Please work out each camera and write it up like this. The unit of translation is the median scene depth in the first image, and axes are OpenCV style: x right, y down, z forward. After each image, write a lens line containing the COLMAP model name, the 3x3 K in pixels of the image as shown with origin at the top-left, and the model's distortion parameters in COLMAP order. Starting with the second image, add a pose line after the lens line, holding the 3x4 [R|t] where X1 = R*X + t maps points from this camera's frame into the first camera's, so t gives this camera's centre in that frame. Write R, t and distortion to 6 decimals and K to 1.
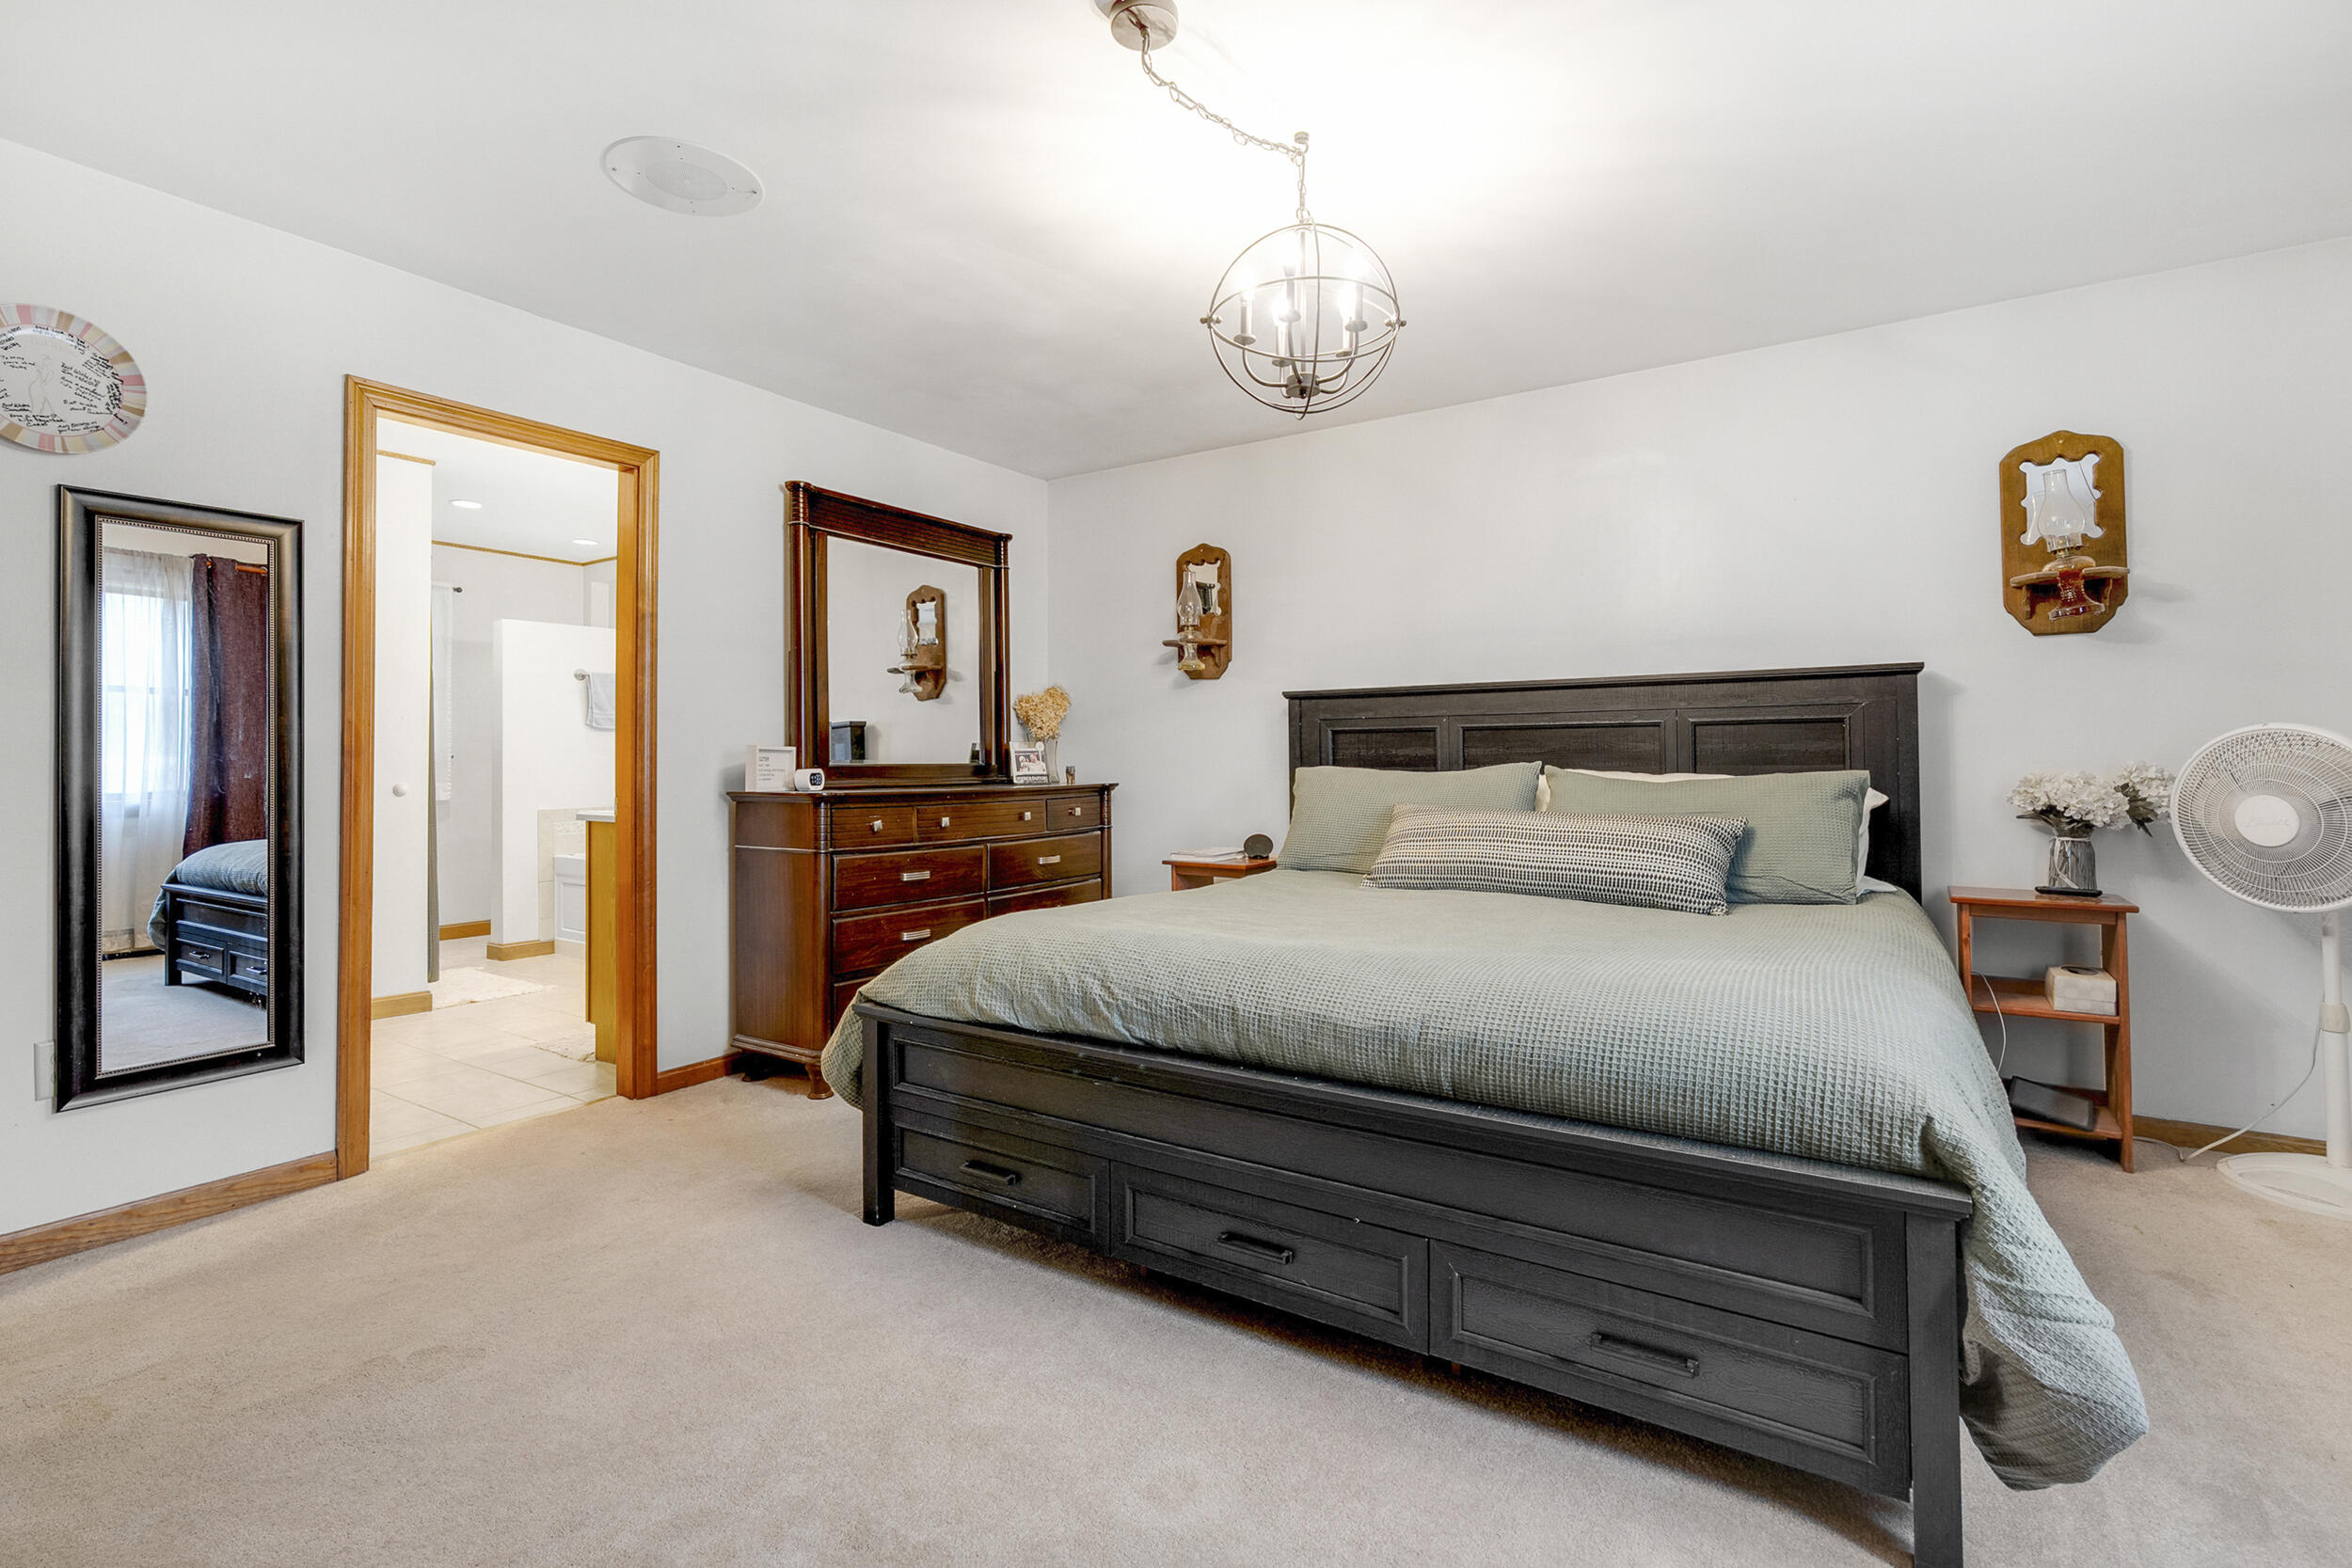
lens RADIAL K [[1072.4, 0, 1177.0], [0, 1072.4, 775.3], [0, 0, 1]] dist [-0.005090, 0.000637]
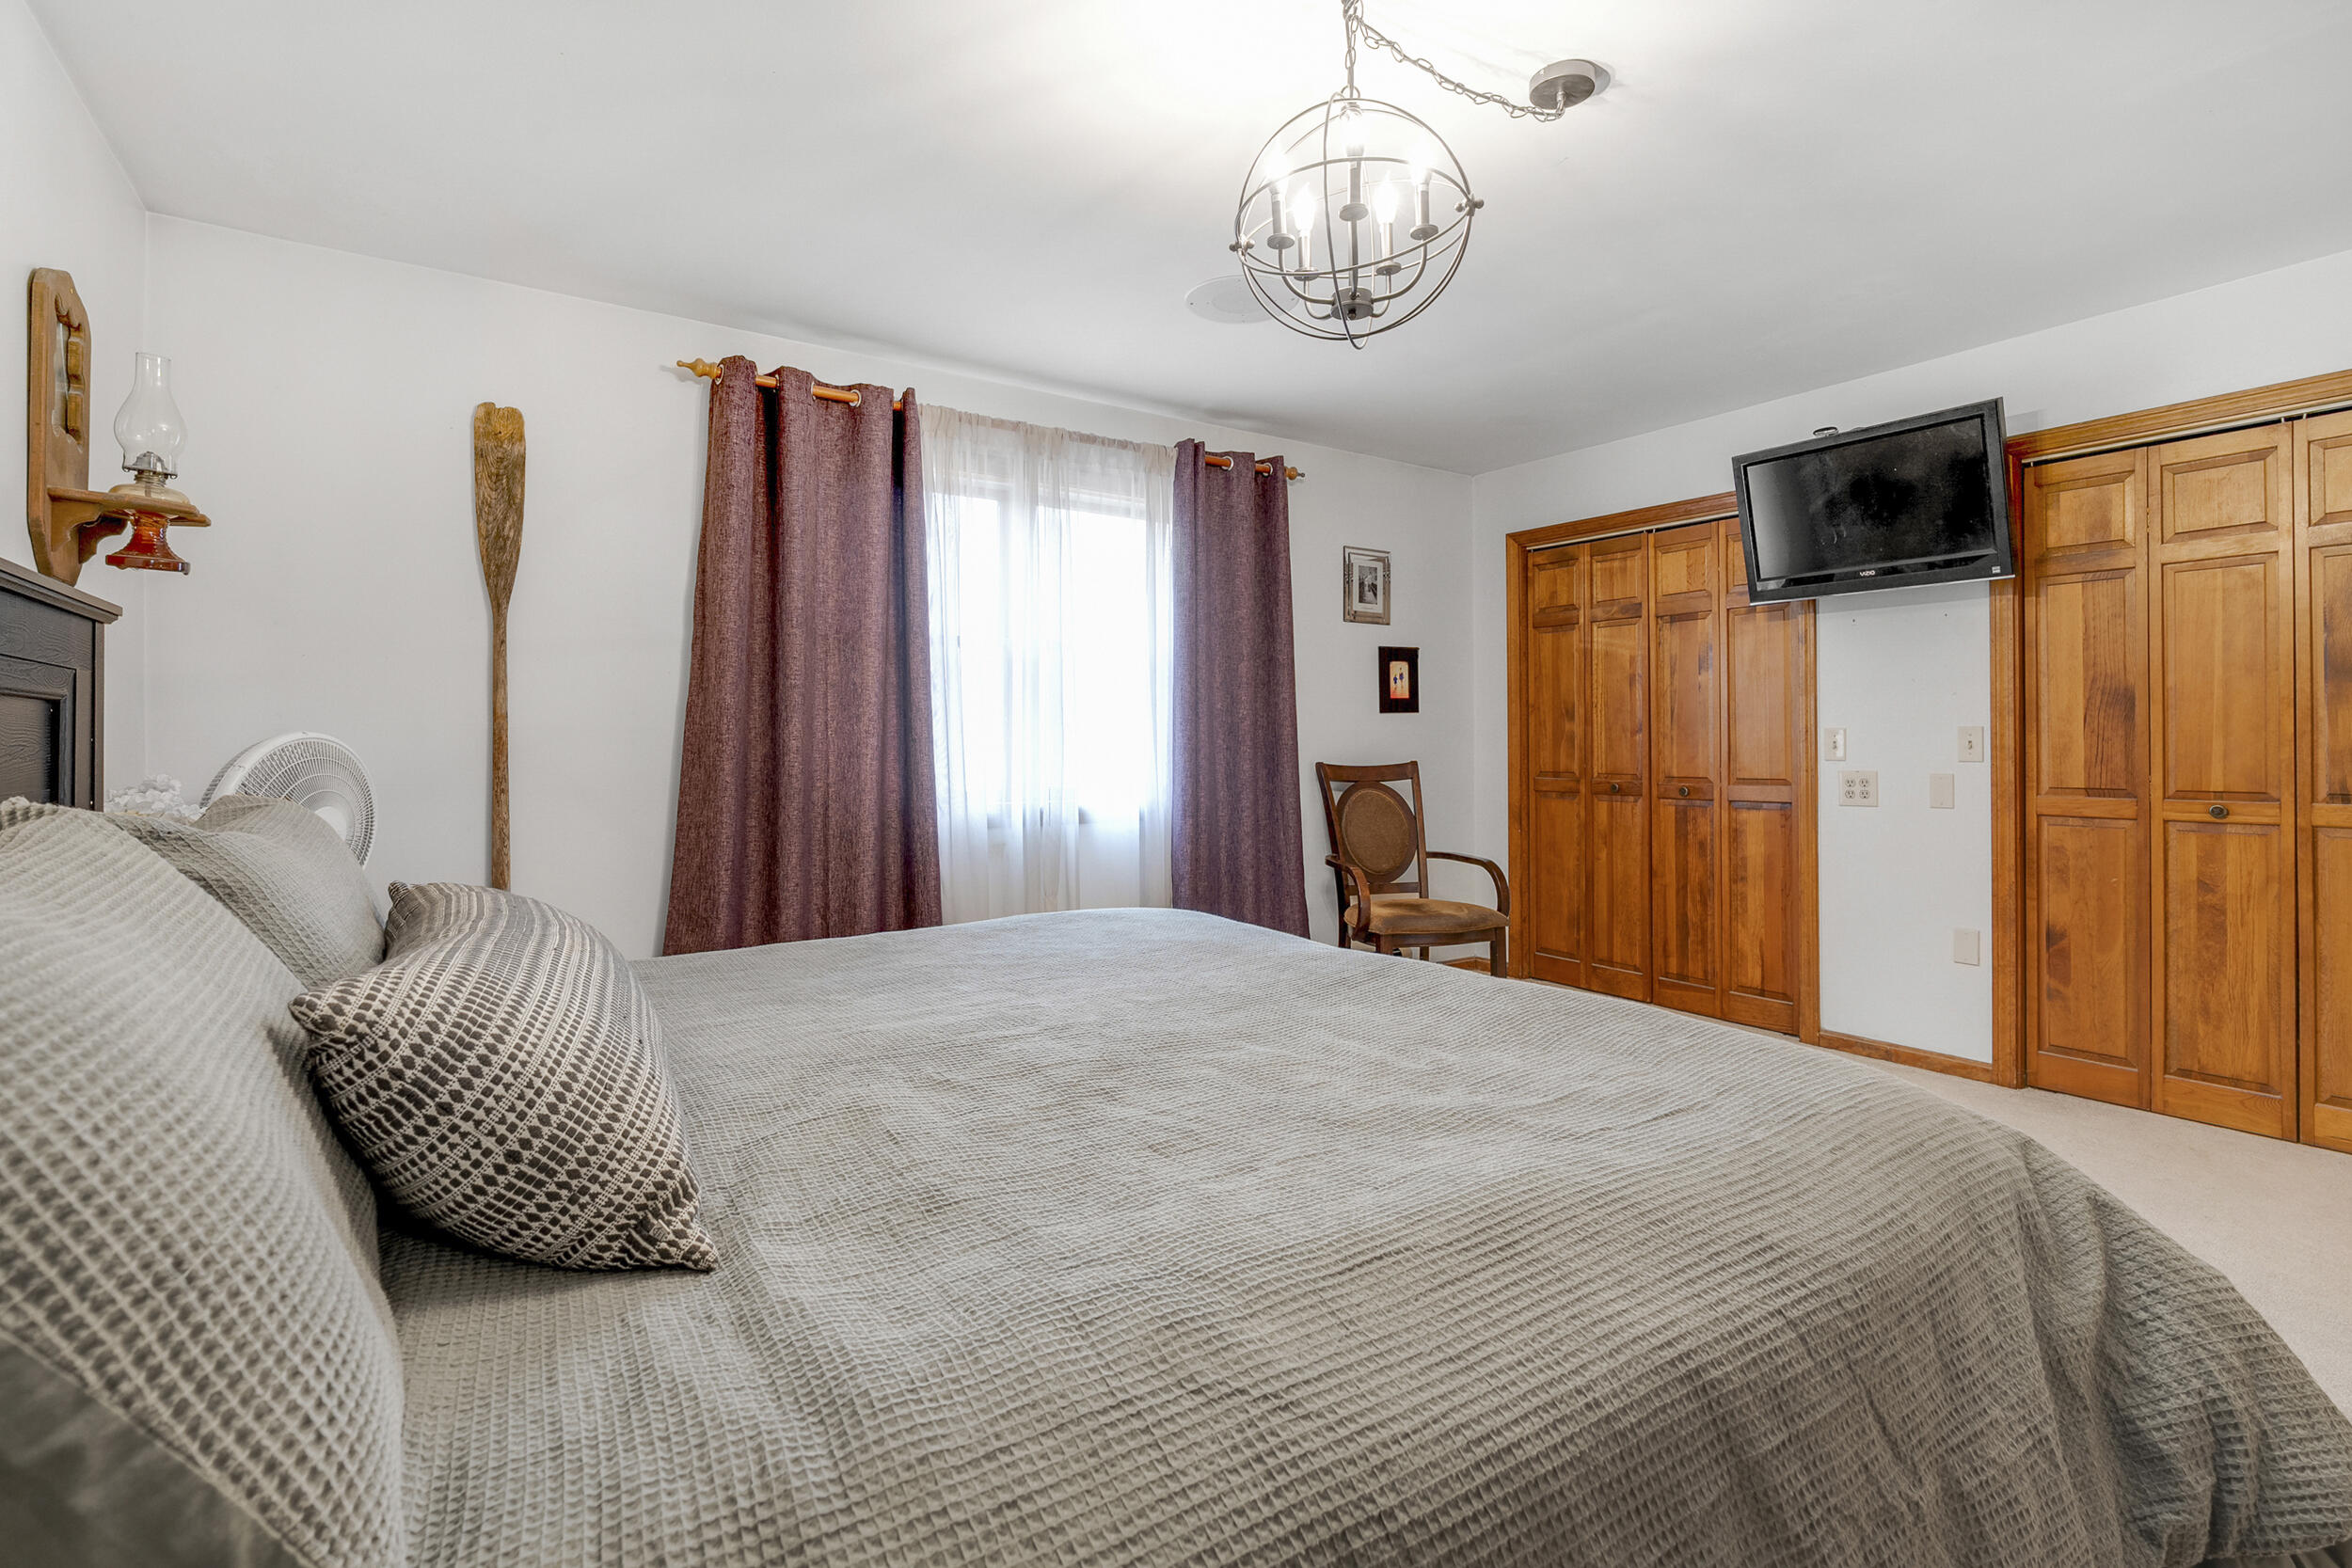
lens RADIAL K [[1072.4, 0, 1177.0], [0, 1072.4, 775.3], [0, 0, 1]] dist [-0.005090, 0.000637]
pose [[-0.909731, -0.008944, 0.415102, -0.095870], [0.005163, 0.999447, 0.032849, -0.039597], [-0.415167, 0.032027, -0.909182, 1.771592]]
